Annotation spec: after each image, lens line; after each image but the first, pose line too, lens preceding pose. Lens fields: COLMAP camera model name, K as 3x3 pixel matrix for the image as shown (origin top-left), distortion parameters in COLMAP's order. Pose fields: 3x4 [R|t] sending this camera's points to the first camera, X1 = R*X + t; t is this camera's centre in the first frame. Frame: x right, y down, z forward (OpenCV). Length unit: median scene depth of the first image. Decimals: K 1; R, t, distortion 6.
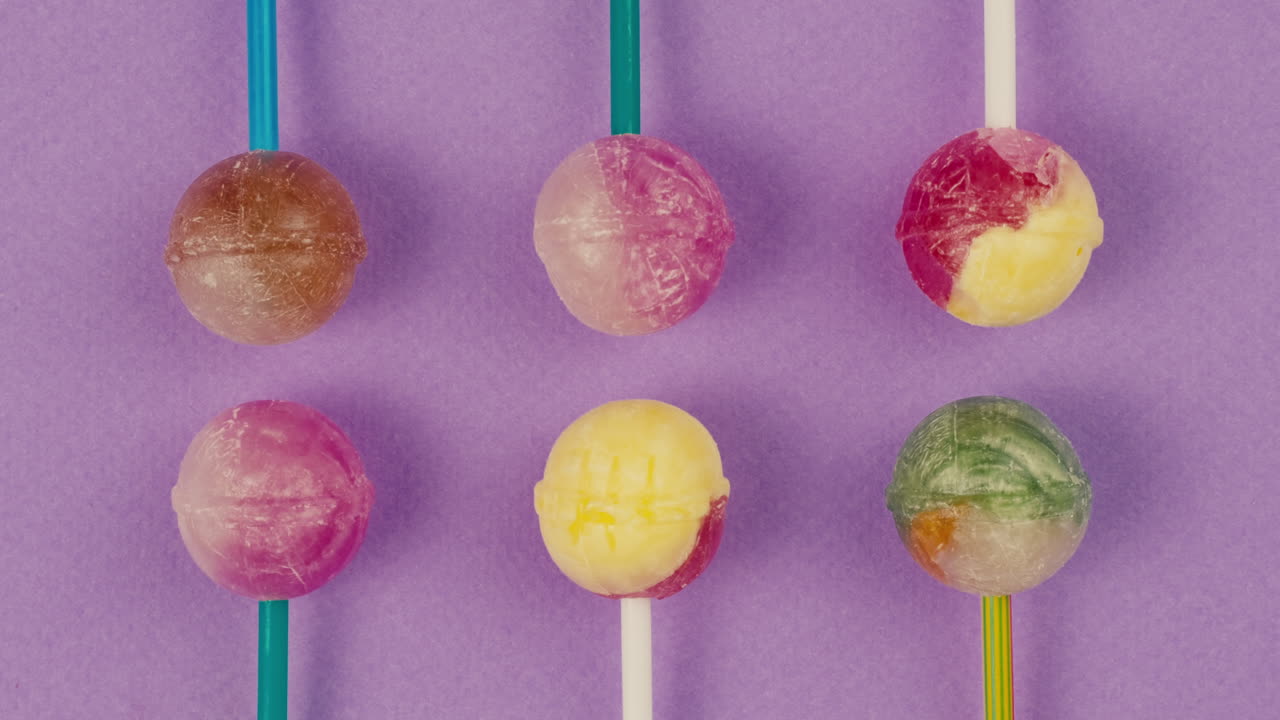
lens RADIAL K [[1067.9, 0, 640.1], [0, 1067.9, 355.6], [0, 0, 1]] dist [0.010938, 0.000924]
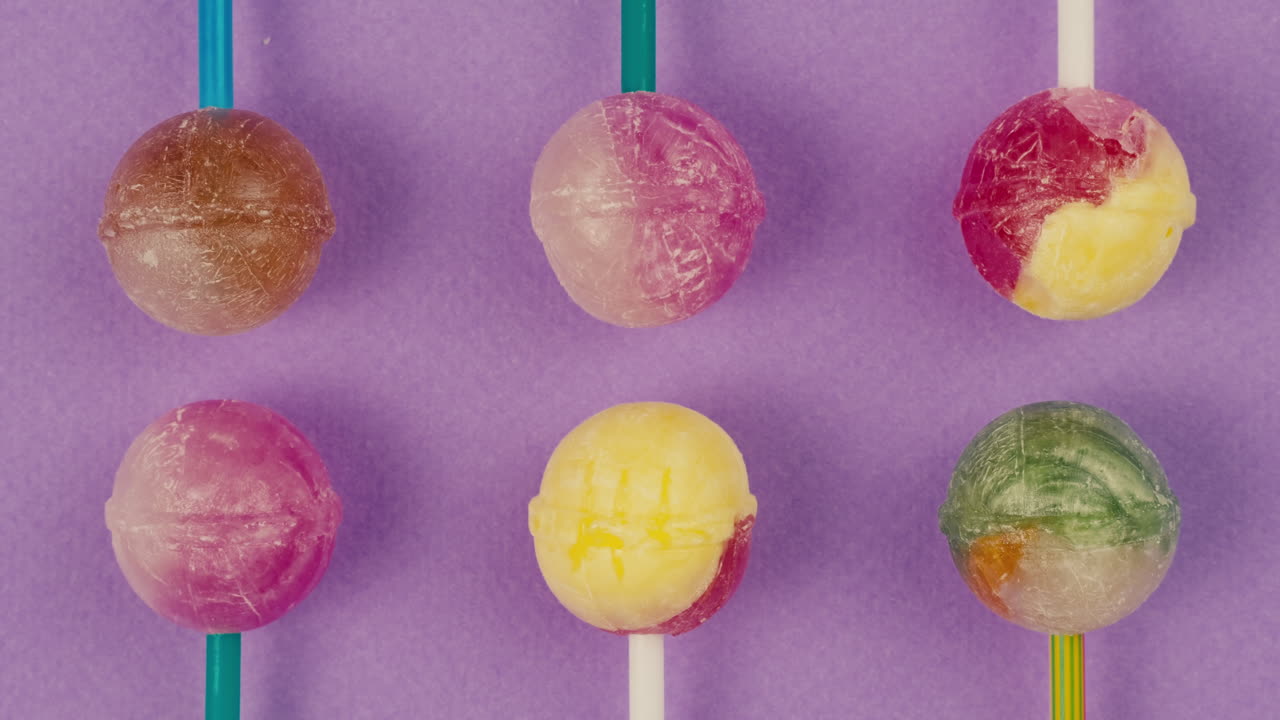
lens RADIAL K [[1067.9, 0, 639.8], [0, 1067.9, 365.0], [0, 0, 1]] dist [0.010938, 0.000924]
pose [[0.999974, 0.007195, 0.000543, -0.011346], [-0.007195, 0.999974, -0.000533, 0.011947], [-0.000547, 0.000529, 1.000000, 0.144501]]
